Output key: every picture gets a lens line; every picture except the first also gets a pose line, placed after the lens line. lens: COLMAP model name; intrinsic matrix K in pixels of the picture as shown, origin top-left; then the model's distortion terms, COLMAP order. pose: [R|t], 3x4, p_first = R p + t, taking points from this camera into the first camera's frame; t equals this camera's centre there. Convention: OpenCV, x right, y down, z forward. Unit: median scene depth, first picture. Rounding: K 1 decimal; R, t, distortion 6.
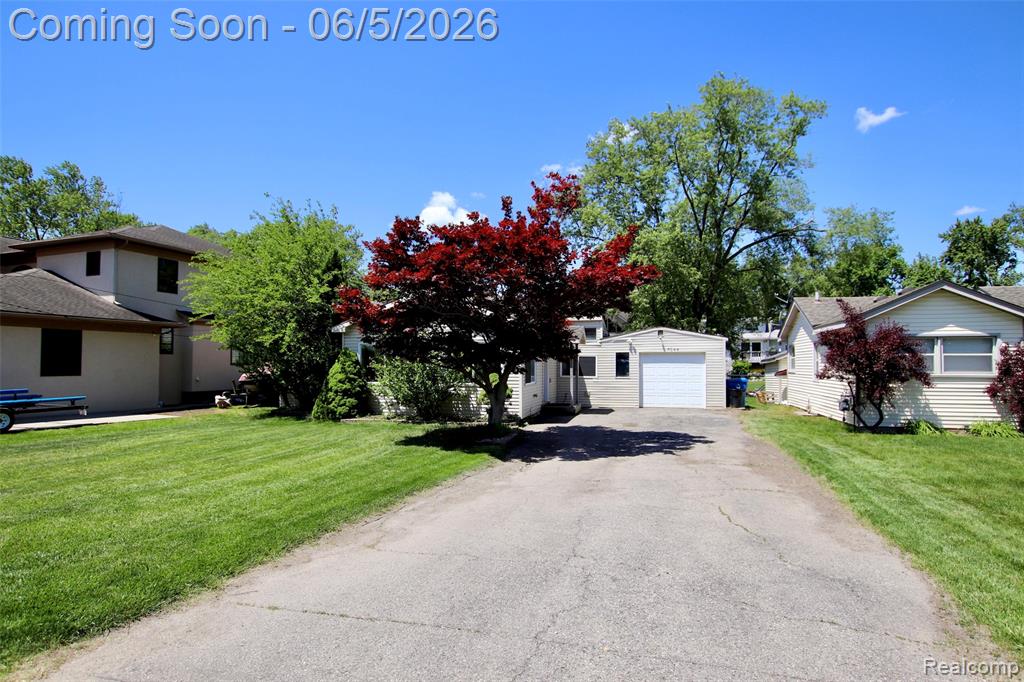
lens RADIAL K [[573.6, 0, 512.0], [0, 573.6, 341.0], [0, 0, 1]] dist [-0.003823, -0.022355]
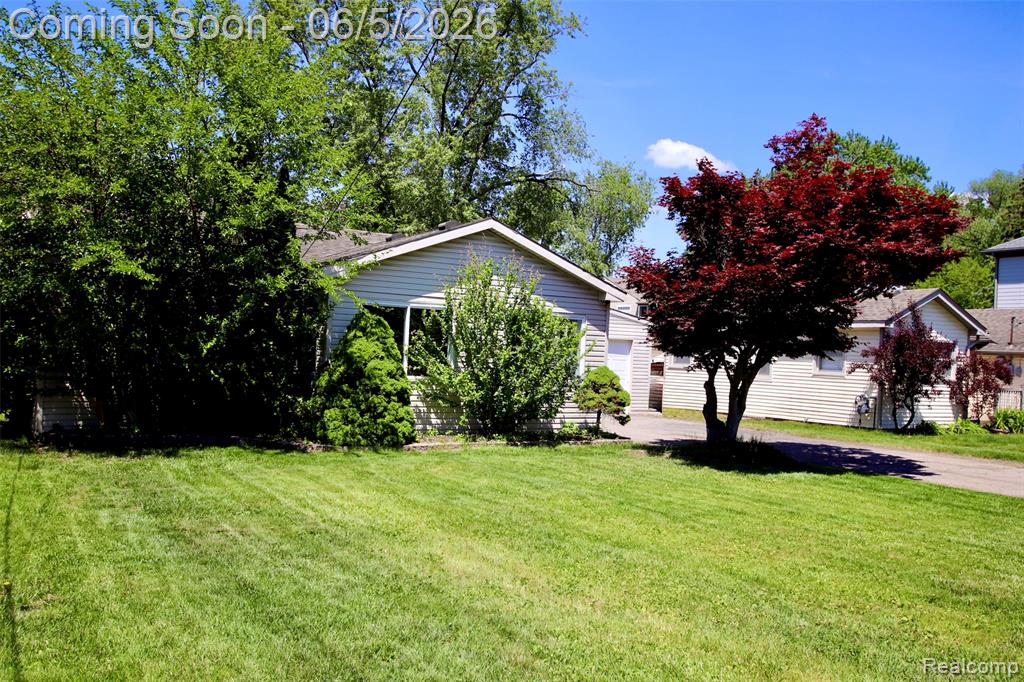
lens RADIAL K [[947.4, 0, 512.0], [0, 947.4, 341.0], [0, 0, 1]] dist [-0.008998, 0.080950]
pose [[0.661442, 0.038524, 0.749007, -0.864725], [-0.071418, 0.997377, 0.011771, 0.020458], [-0.746588, -0.061278, 0.662458, 0.327596]]
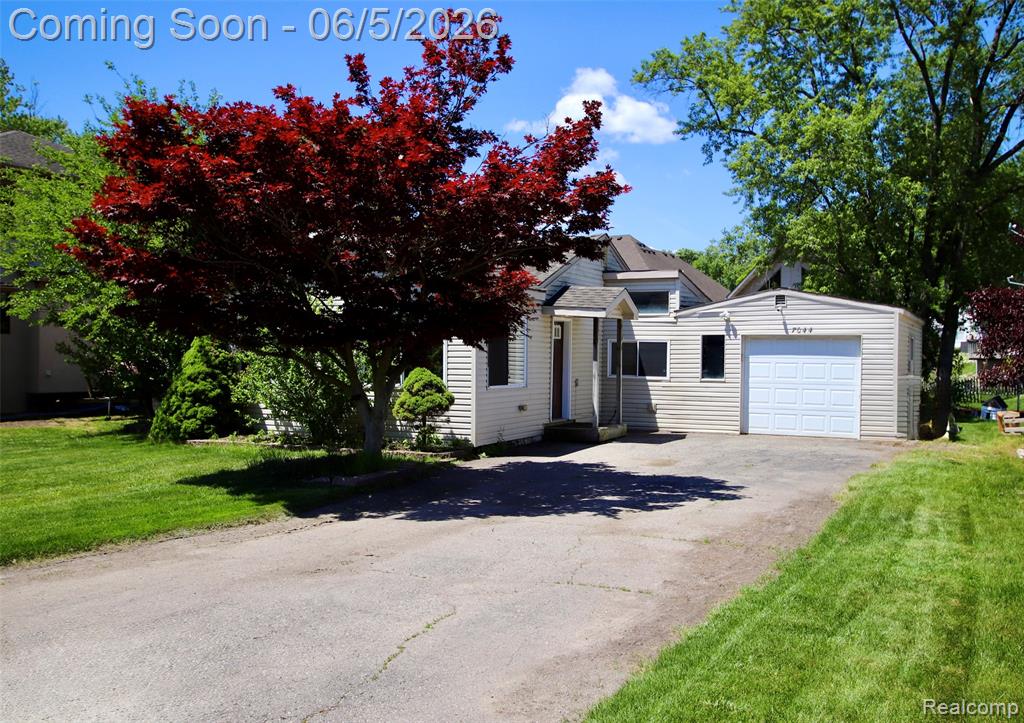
lens RADIAL K [[964.2, 0, 559.7], [0, 964.2, 365.4], [0, 0, 1]] dist [0.008245, 0.001502]
pose [[0.982932, 0.011512, -0.183611, 0.269987], [-0.002850, 0.998873, 0.047371, 0.006743], [0.183949, -0.046039, 0.981857, 0.061658]]
